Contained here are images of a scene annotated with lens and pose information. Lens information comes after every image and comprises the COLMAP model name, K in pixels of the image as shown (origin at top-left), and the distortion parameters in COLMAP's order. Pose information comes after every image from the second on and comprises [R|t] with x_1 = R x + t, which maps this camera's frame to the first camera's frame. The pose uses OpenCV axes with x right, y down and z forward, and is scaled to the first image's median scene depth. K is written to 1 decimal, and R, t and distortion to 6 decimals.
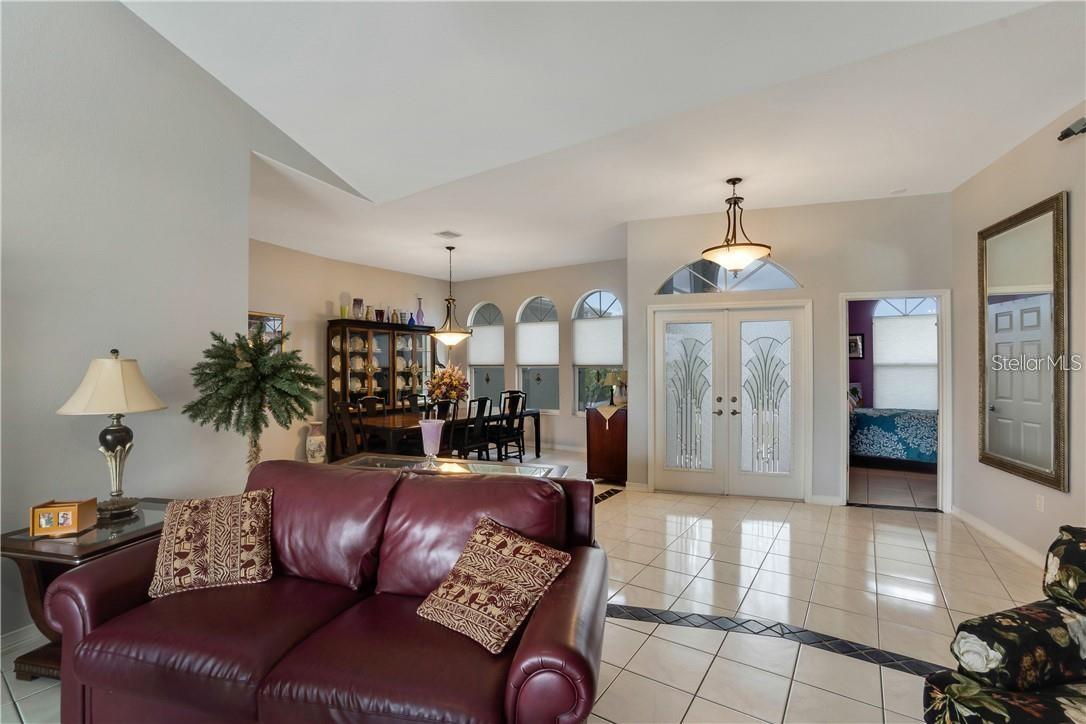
lens RADIAL K [[482.6, 0, 536.5], [0, 482.6, 362.5], [0, 0, 1]] dist [-0.025443, 0.004999]
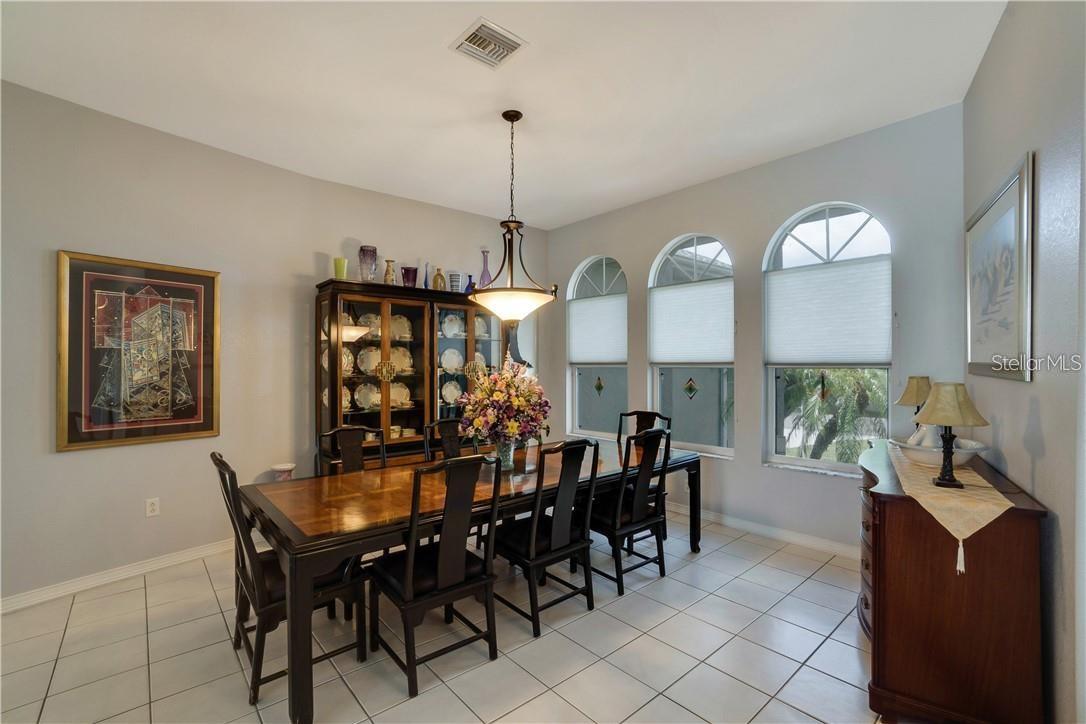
lens RADIAL K [[482.6, 0, 551.4], [0, 482.6, 365.7], [0, 0, 1]] dist [-0.025443, 0.004999]
pose [[0.974629, 0.002111, -0.223819, -0.032228], [0.000214, 0.999946, 0.010359, 0.002942], [0.223829, -0.010144, 0.974576, 0.505499]]
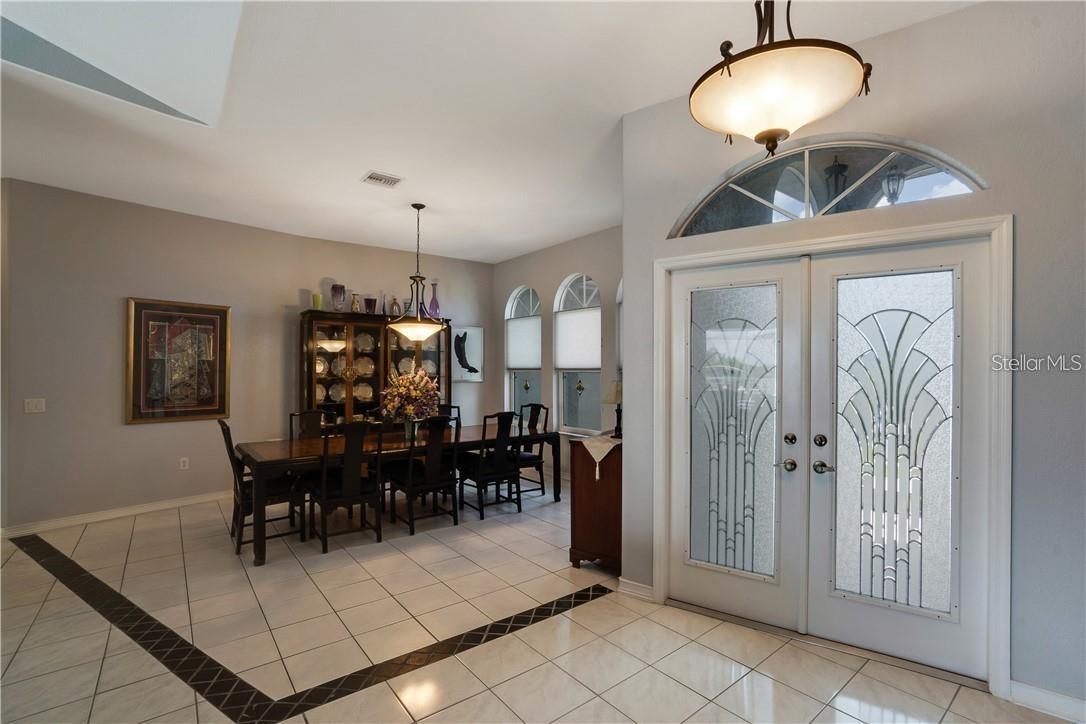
lens RADIAL K [[482.6, 0, 568.4], [0, 482.6, 367.6], [0, 0, 1]] dist [-0.025443, 0.004999]
pose [[0.970177, 0.001768, -0.242392, 0.197598], [-0.001292, 0.999997, 0.002126, 0.001802], [0.242395, -0.001749, 0.970176, 0.330891]]
